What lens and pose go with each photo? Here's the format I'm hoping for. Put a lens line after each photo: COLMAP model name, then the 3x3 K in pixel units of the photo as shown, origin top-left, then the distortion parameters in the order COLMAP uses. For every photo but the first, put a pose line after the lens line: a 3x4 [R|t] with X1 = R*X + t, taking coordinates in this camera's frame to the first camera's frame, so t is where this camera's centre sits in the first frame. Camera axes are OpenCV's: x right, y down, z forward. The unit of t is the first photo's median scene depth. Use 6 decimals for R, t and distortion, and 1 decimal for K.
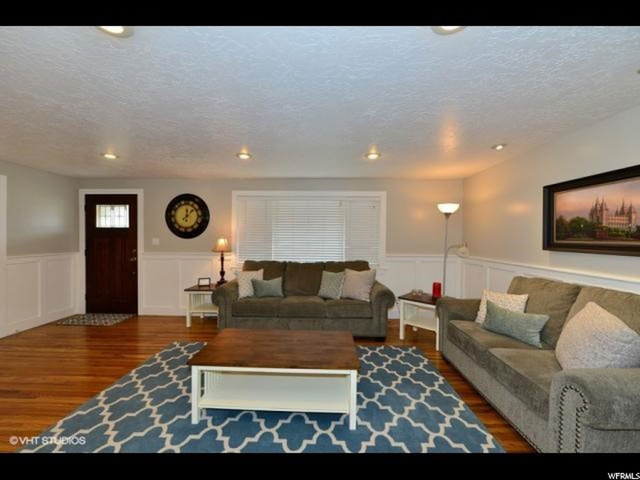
lens RADIAL K [[252.7, 0, 319.2], [0, 252.7, 237.6], [0, 0, 1]] dist [-0.010015, -0.000227]
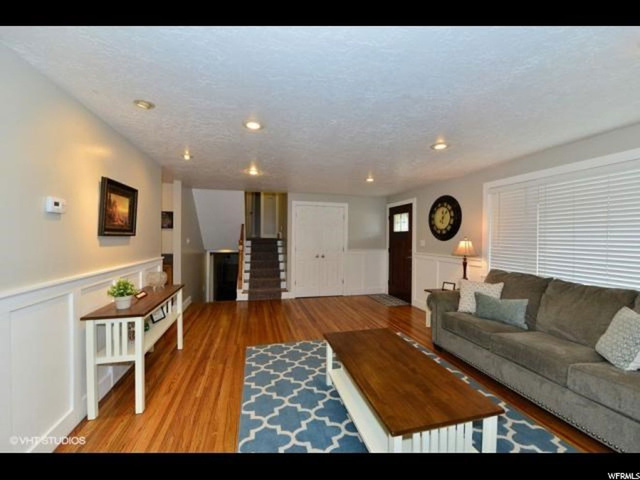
lens RADIAL K [[252.7, 0, 318.7], [0, 252.7, 238.6], [0, 0, 1]] dist [-0.010015, -0.000227]
pose [[0.269765, 0.001841, -0.962924, 0.307949], [-0.009238, 0.999957, -0.000676, 0.001023], [0.962882, 0.009078, 0.269771, 0.259803]]
